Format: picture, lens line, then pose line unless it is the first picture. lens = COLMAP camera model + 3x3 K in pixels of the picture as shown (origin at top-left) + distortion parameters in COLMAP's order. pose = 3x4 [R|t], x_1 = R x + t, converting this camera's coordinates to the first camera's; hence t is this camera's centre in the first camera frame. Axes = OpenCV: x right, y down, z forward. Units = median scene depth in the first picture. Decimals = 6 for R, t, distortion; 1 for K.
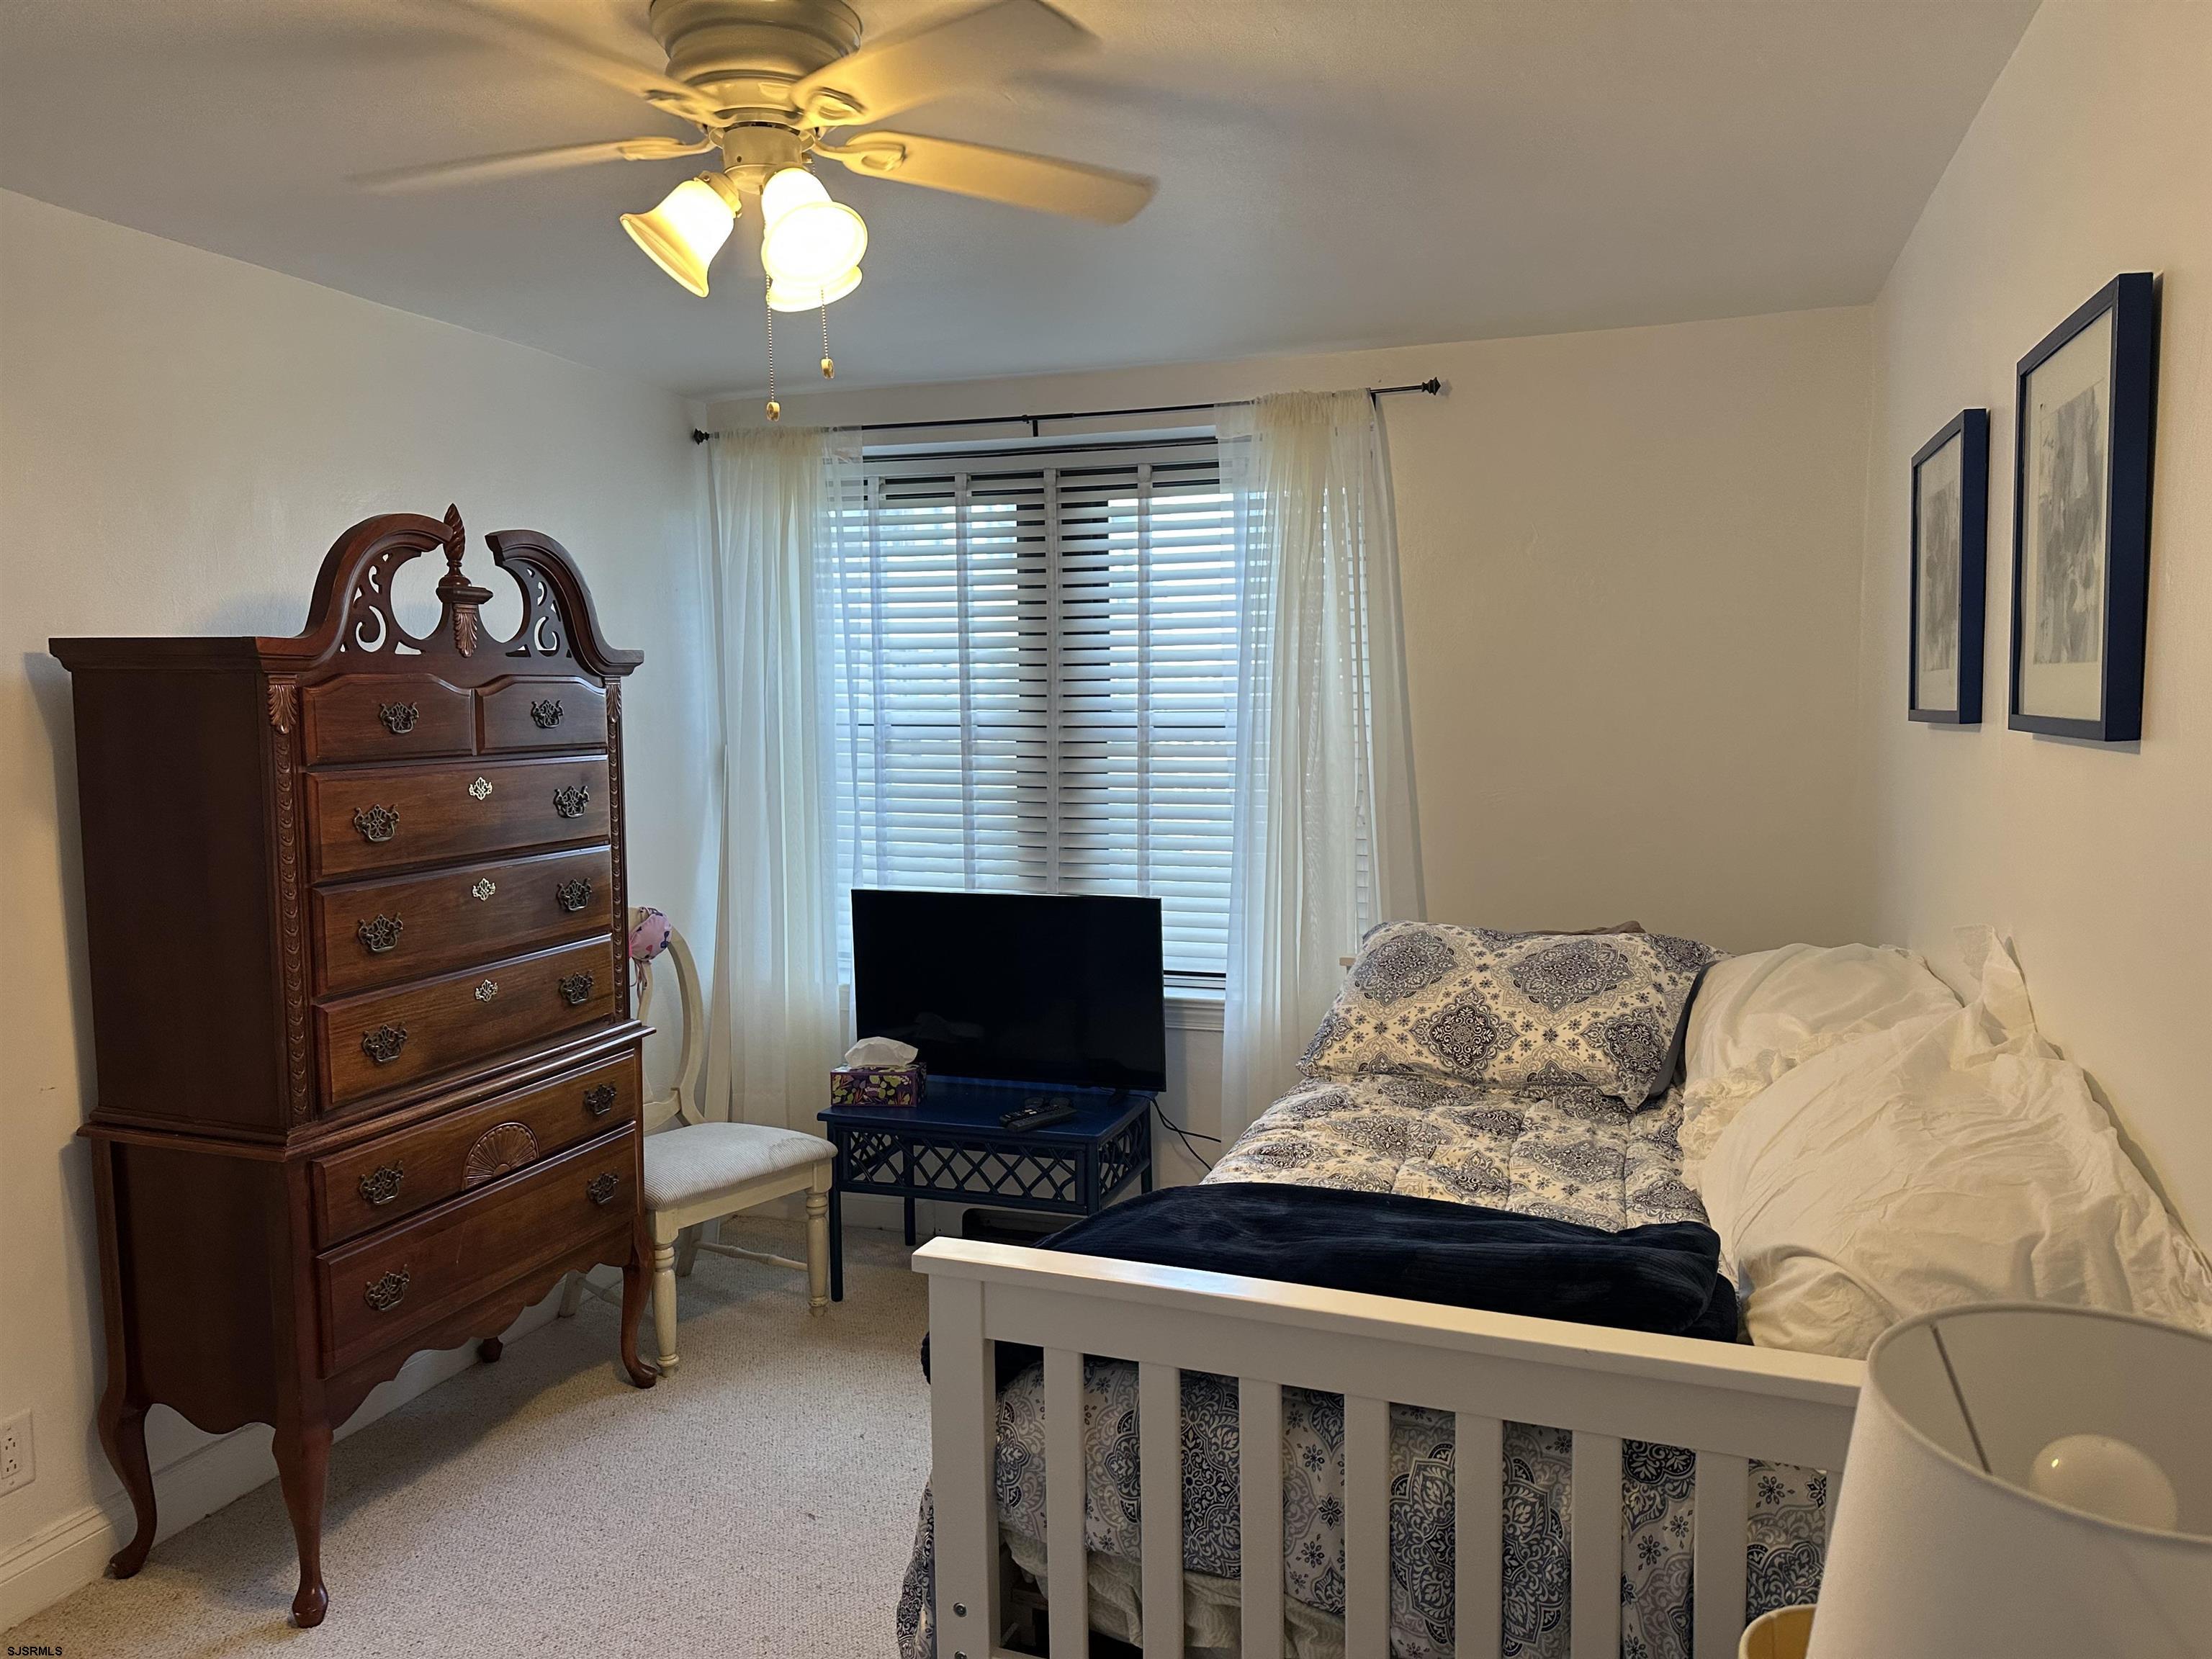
lens RADIAL K [[1519.7, 0, 1110.3], [0, 1519.7, 830.1], [0, 0, 1]] dist [0.029490, -0.016187]
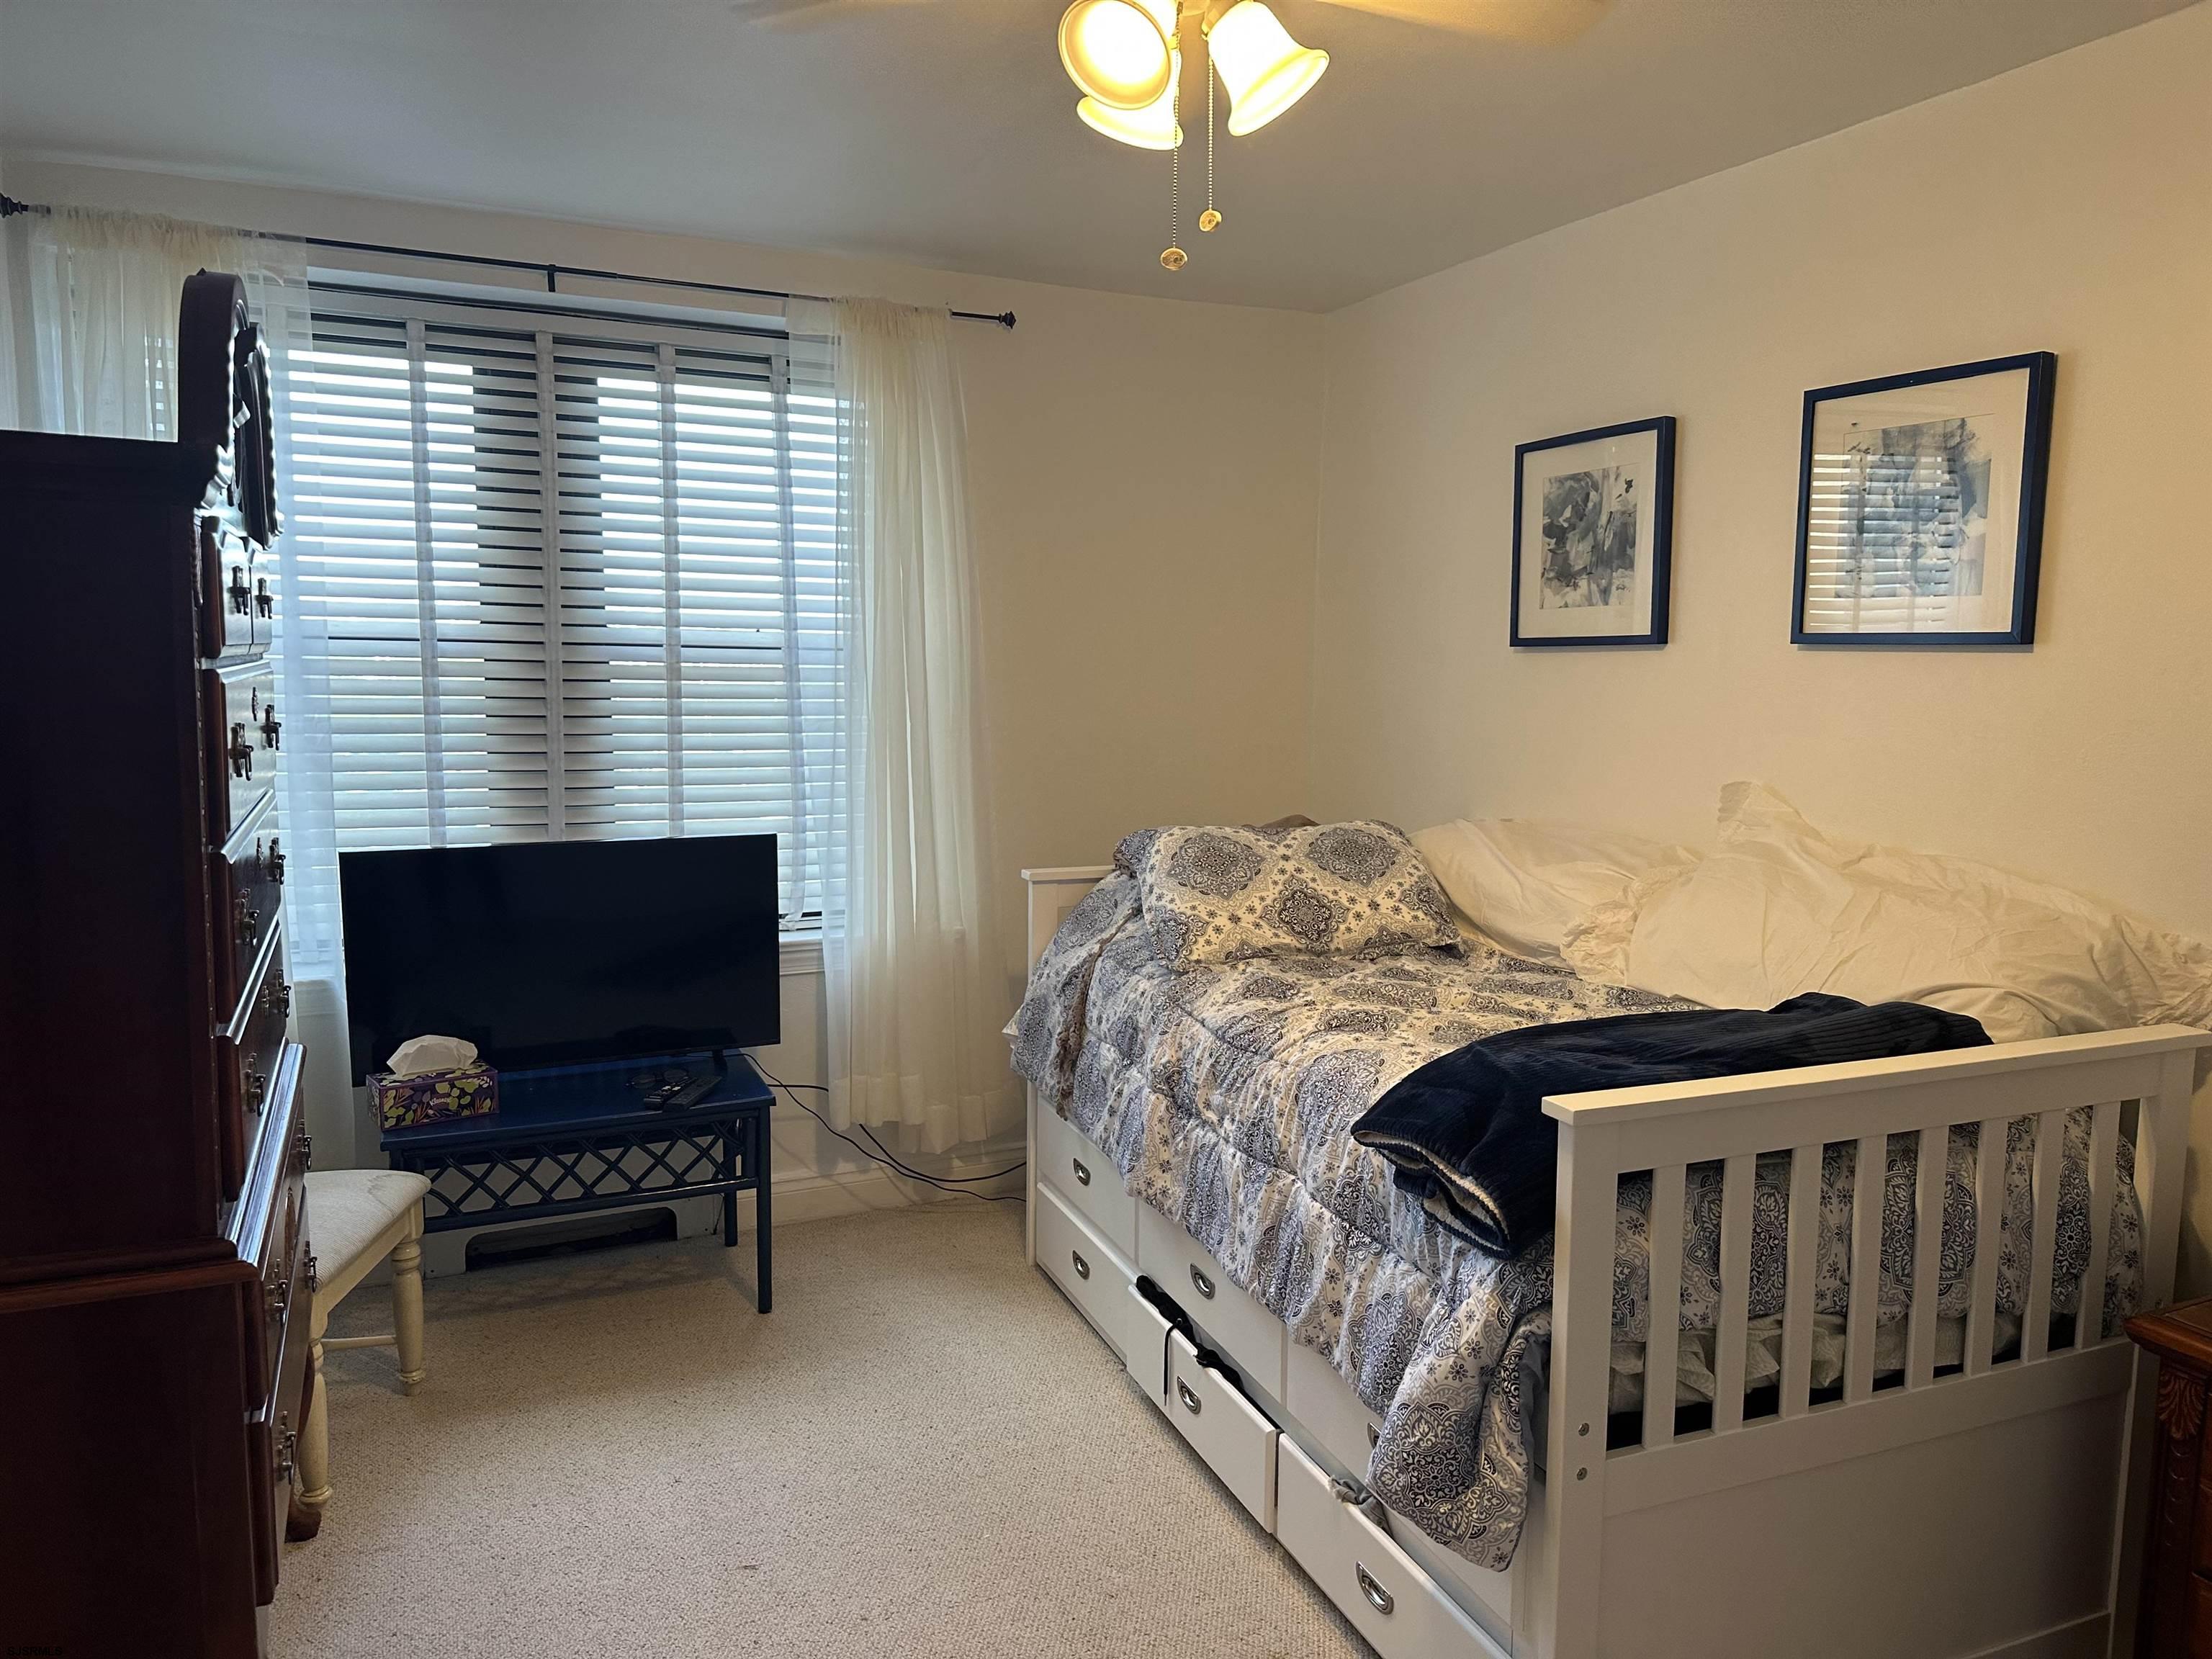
lens RADIAL K [[1519.7, 0, 1108.8], [0, 1519.7, 831.4], [0, 0, 1]] dist [0.029490, -0.016187]
pose [[0.713218, -0.062981, 0.698107, -0.451224], [0.040136, 0.997991, 0.049031, 0.007193], [-0.699792, -0.006951, 0.714313, 0.197387]]
